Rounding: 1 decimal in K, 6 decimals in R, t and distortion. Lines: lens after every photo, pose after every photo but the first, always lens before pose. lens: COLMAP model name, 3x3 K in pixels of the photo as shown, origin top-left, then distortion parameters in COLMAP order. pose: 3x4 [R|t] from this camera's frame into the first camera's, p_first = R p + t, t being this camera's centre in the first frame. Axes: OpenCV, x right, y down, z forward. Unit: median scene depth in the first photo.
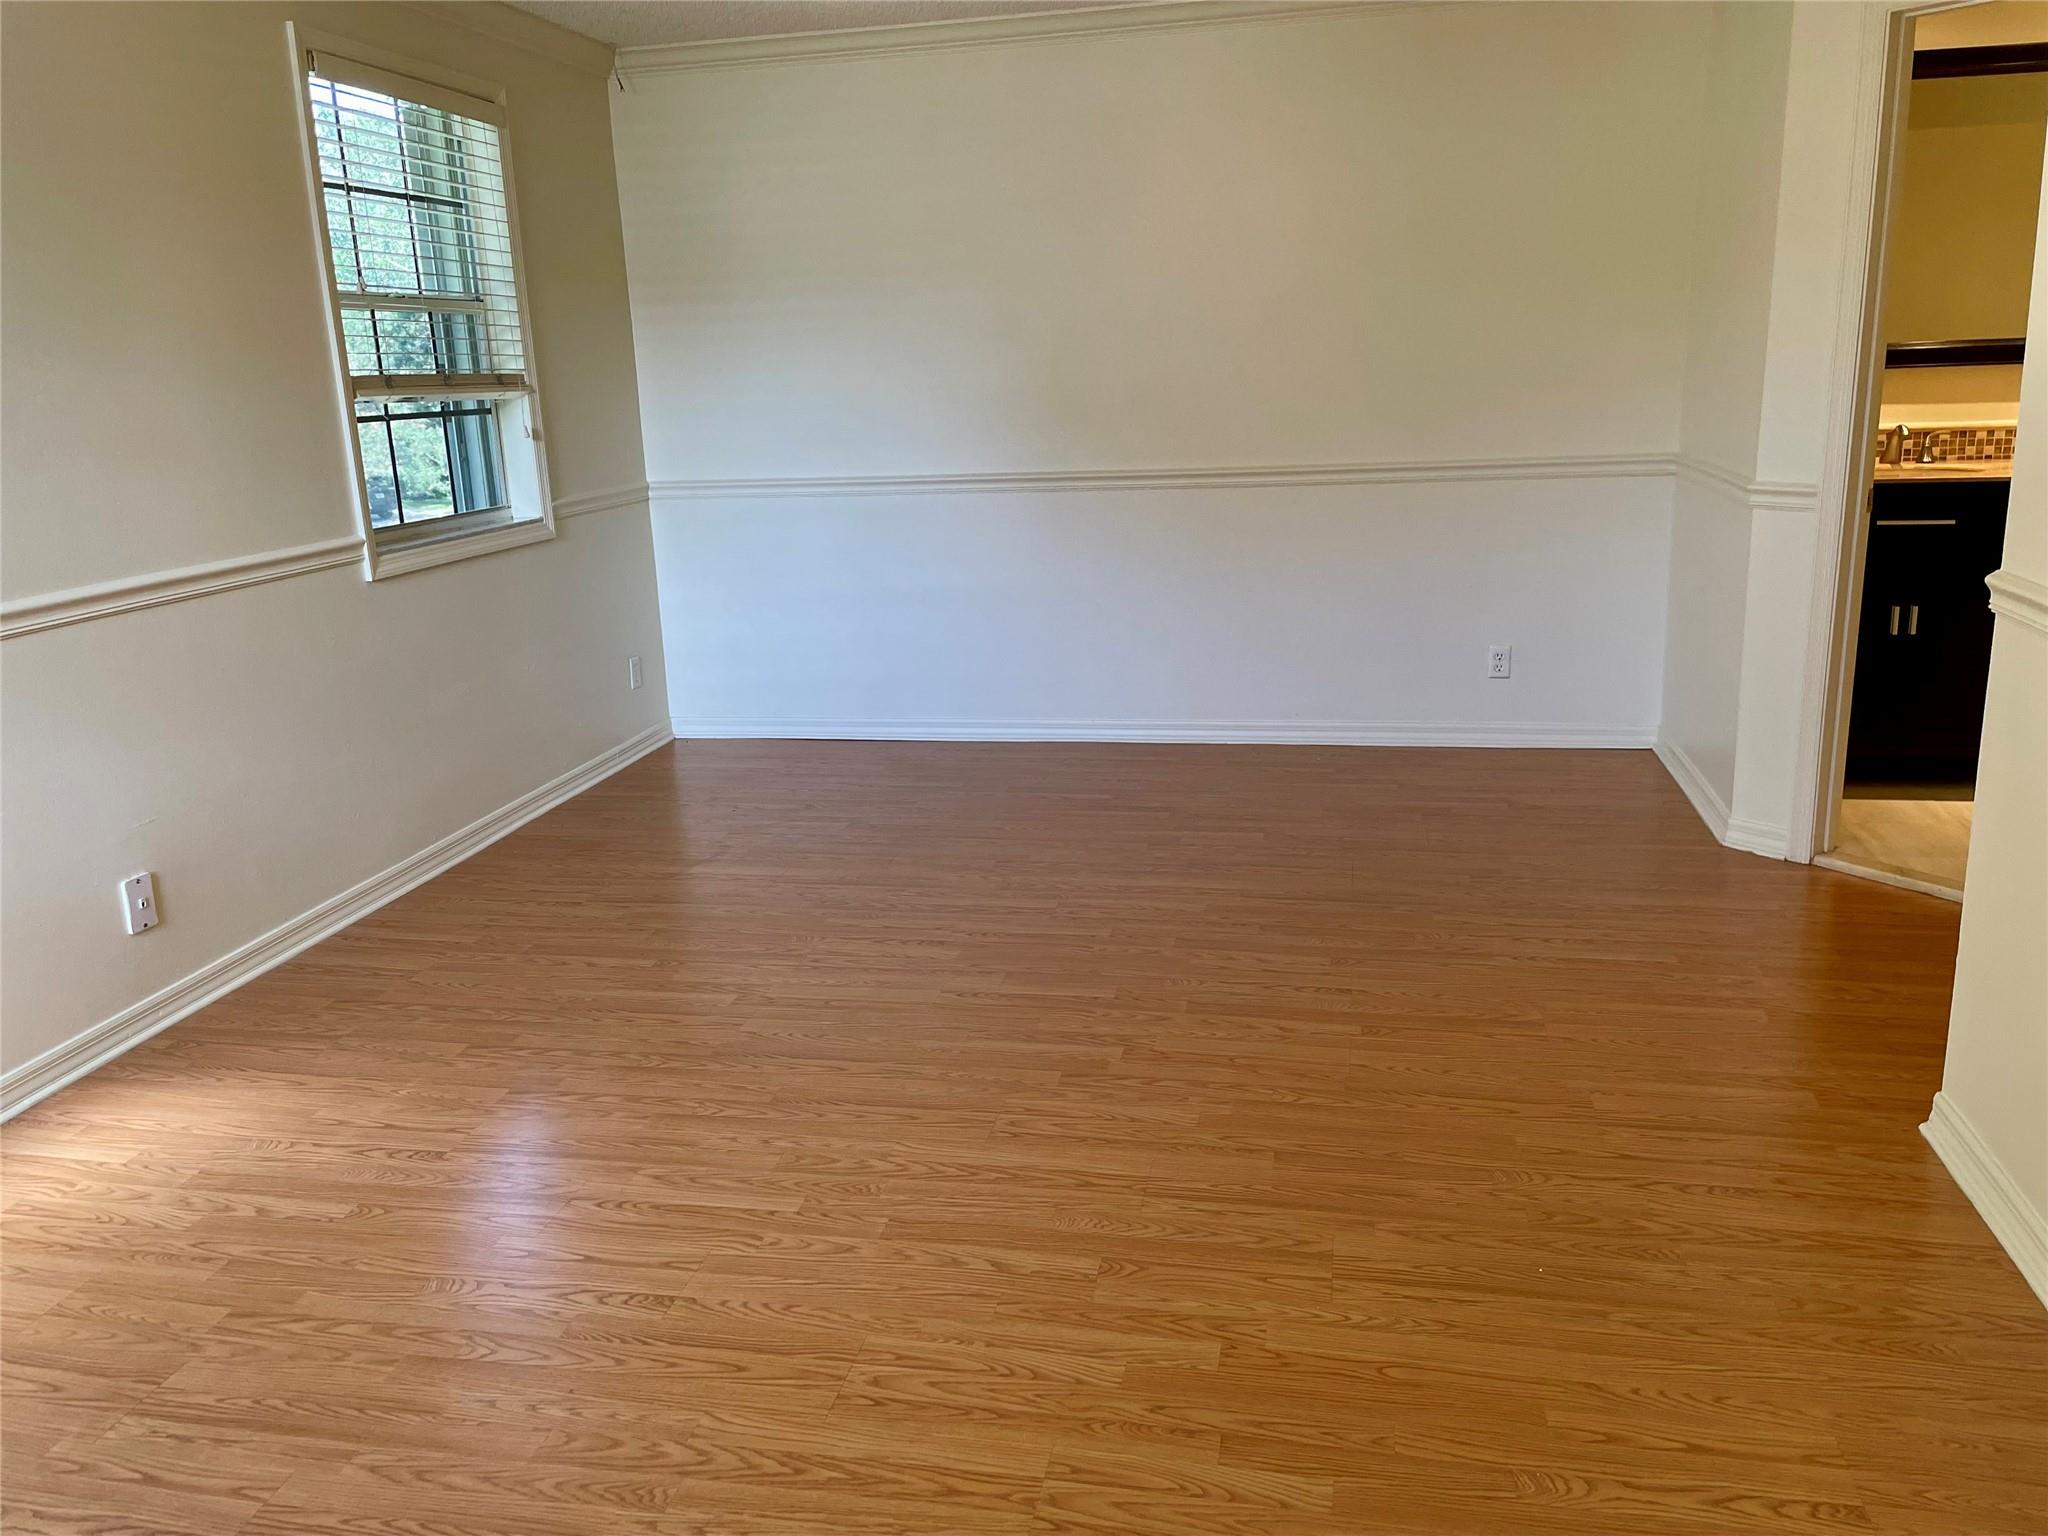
lens RADIAL K [[1554.9, 0, 1027.7], [0, 1554.9, 756.5], [0, 0, 1]] dist [0.099364, -0.126042]
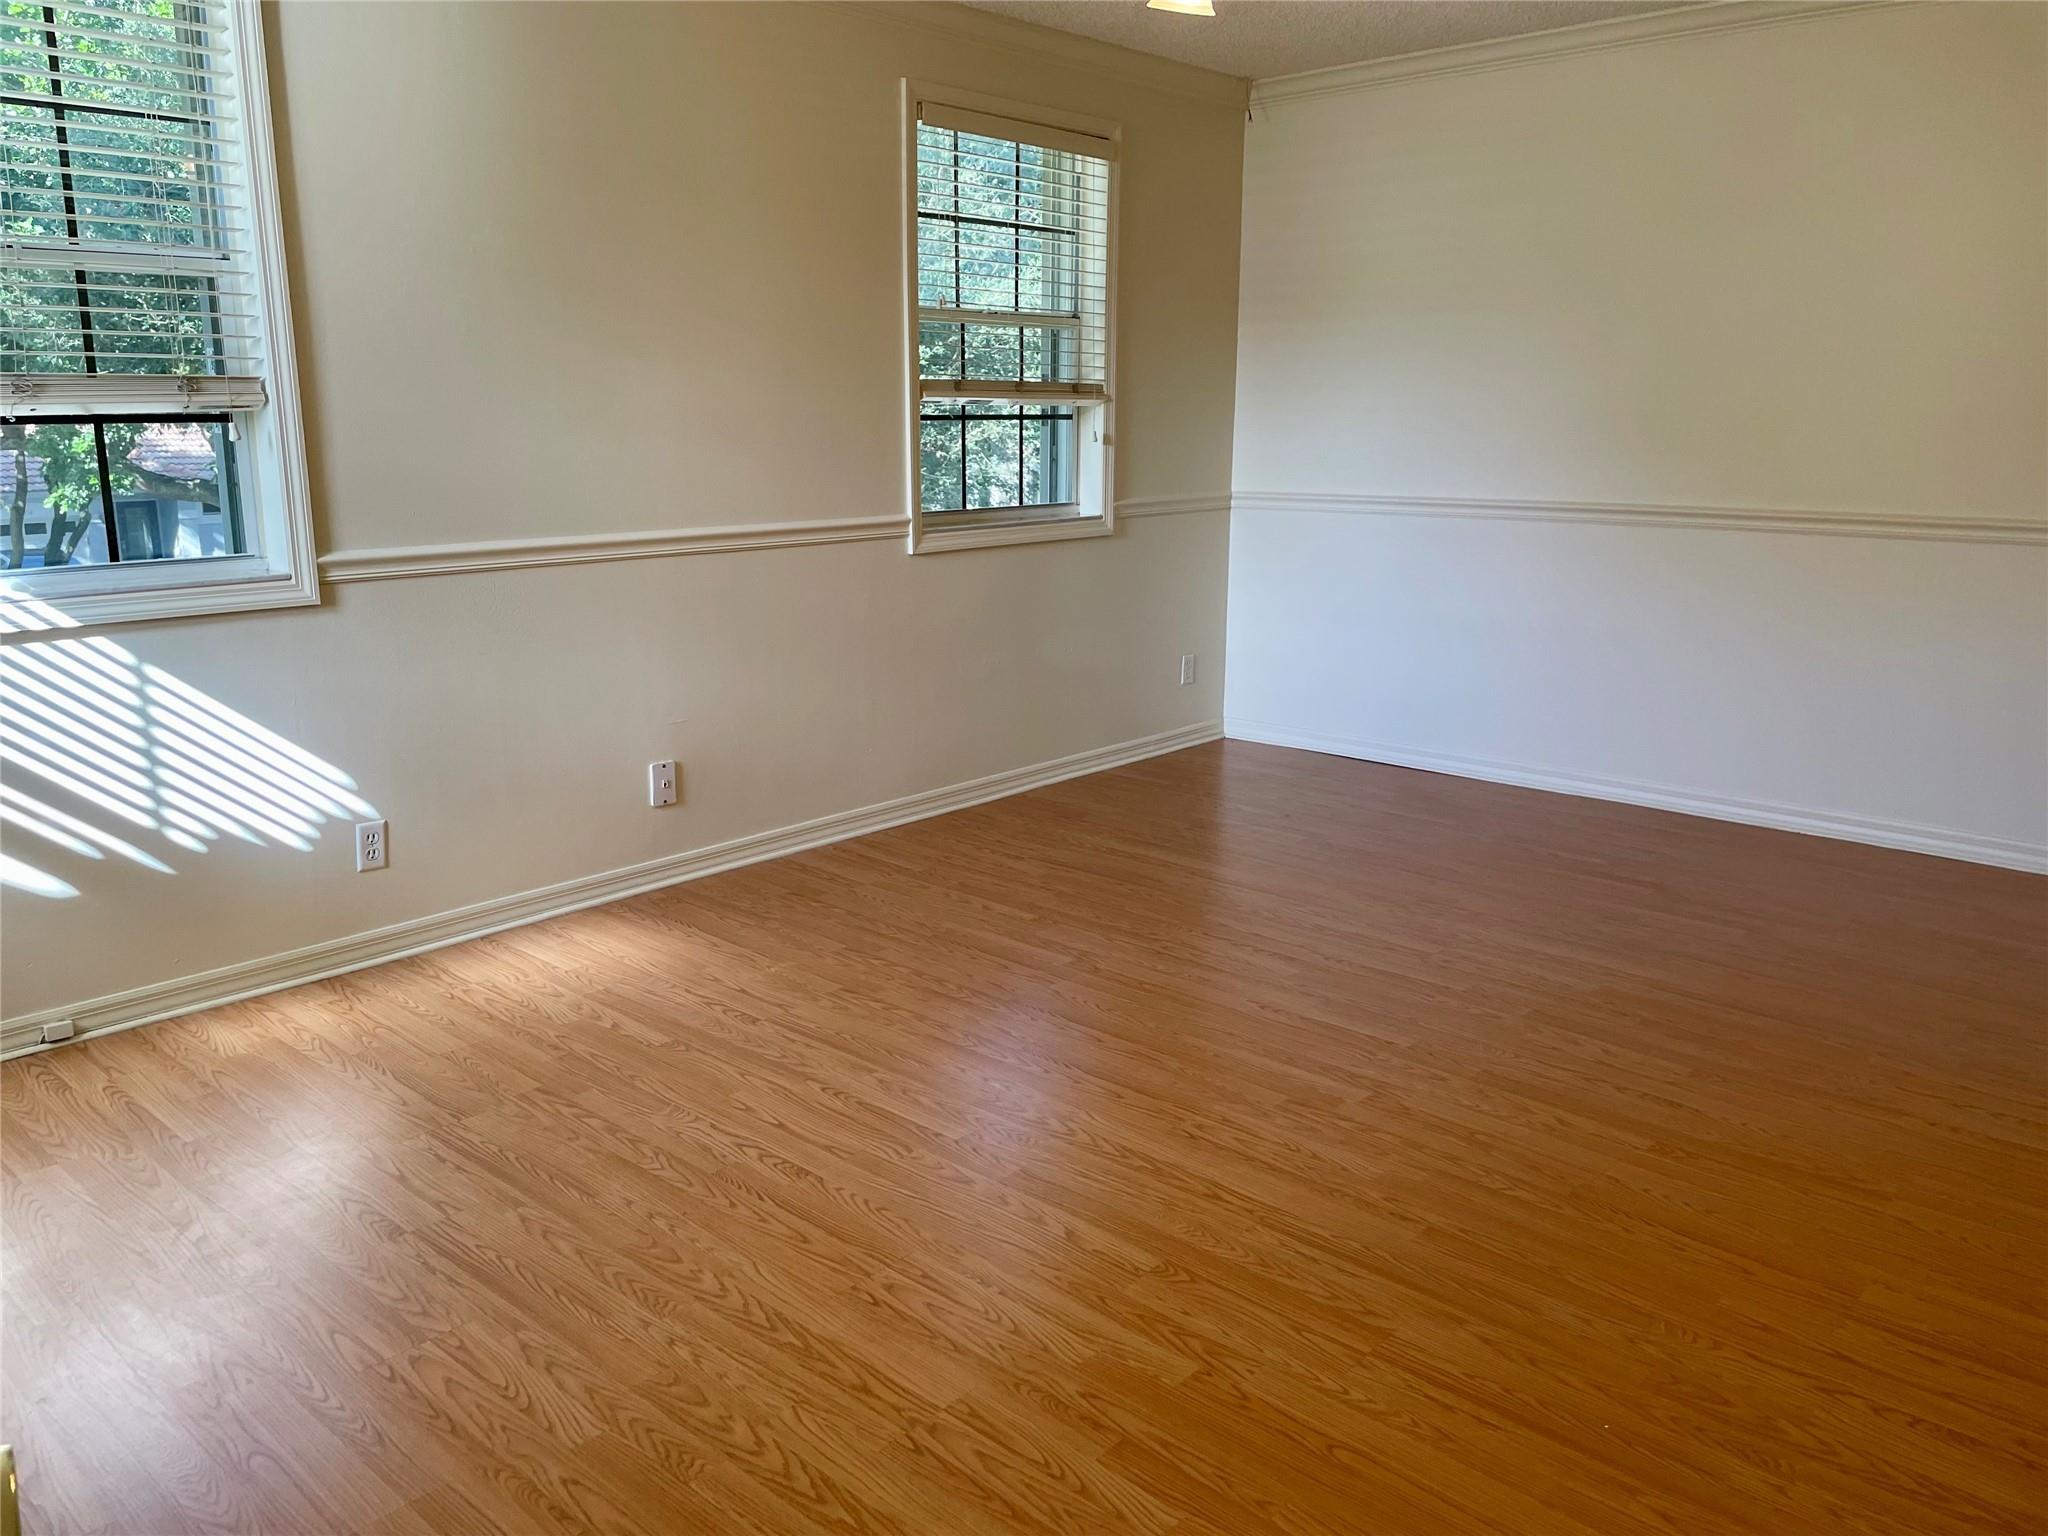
lens RADIAL K [[1554.9, 0, 1011.0], [0, 1554.9, 750.5], [0, 0, 1]] dist [0.099364, -0.126042]
pose [[0.857273, 0.148302, -0.493041, 0.303713], [-0.158620, 0.987114, 0.021115, -0.004298], [0.489819, 0.060105, 0.869750, 0.047886]]
